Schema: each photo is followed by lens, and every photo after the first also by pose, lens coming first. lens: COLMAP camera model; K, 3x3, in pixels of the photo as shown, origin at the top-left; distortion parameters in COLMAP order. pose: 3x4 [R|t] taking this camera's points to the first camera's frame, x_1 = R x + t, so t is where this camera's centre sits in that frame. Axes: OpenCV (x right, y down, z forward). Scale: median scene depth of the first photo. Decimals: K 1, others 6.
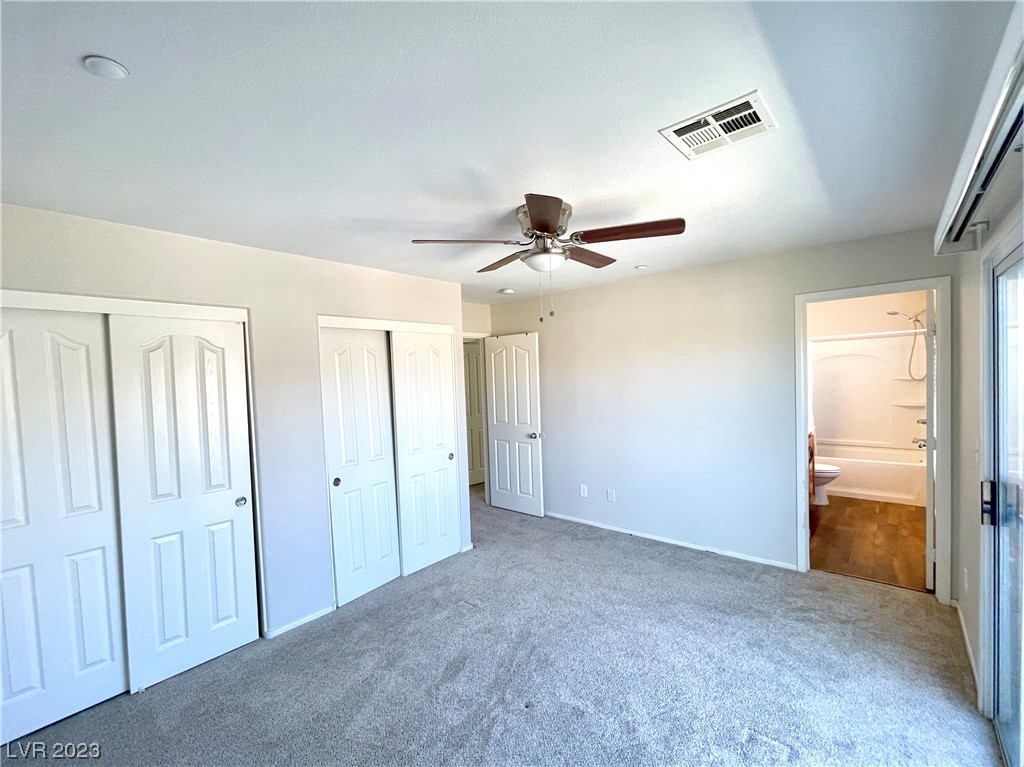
lens RADIAL K [[423.6, 0, 506.7], [0, 423.6, 387.4], [0, 0, 1]] dist [0.001023, 0.000507]
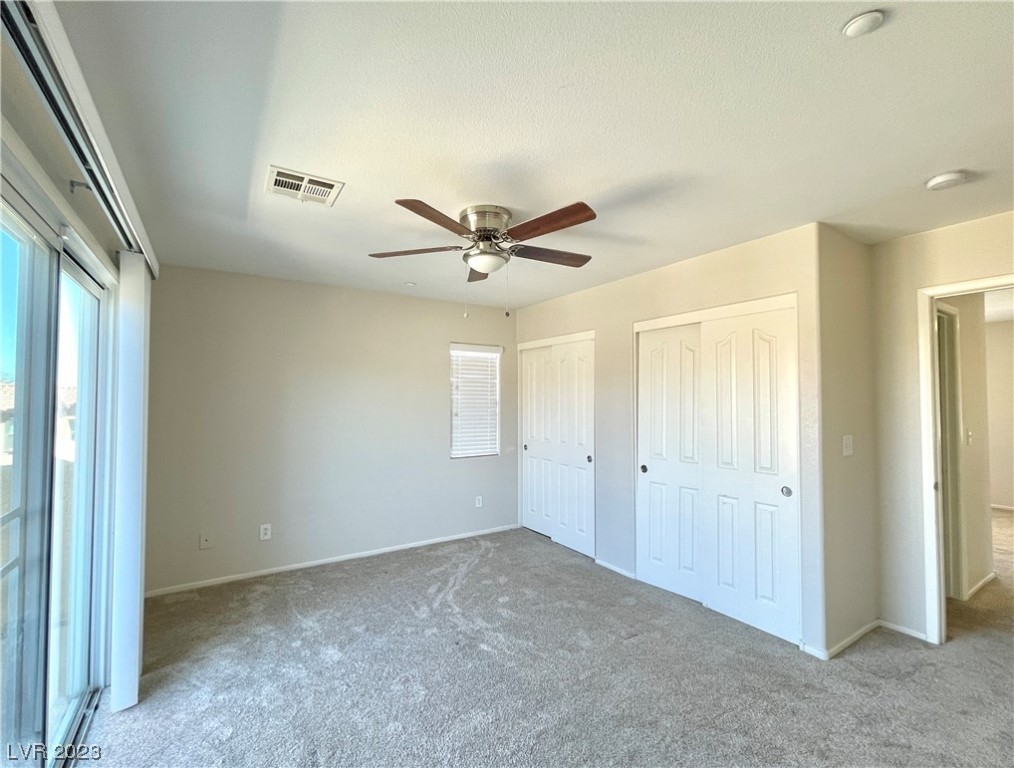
lens RADIAL K [[455.8, 0, 513.9], [0, 455.8, 388.7], [0, 0, 1]] dist [-0.003717, -0.000026]
pose [[-0.227724, 0.027902, -0.973326, 0.831300], [-0.013382, 0.999405, 0.031780, -0.019158], [0.973634, 0.020262, -0.227215, 0.941223]]
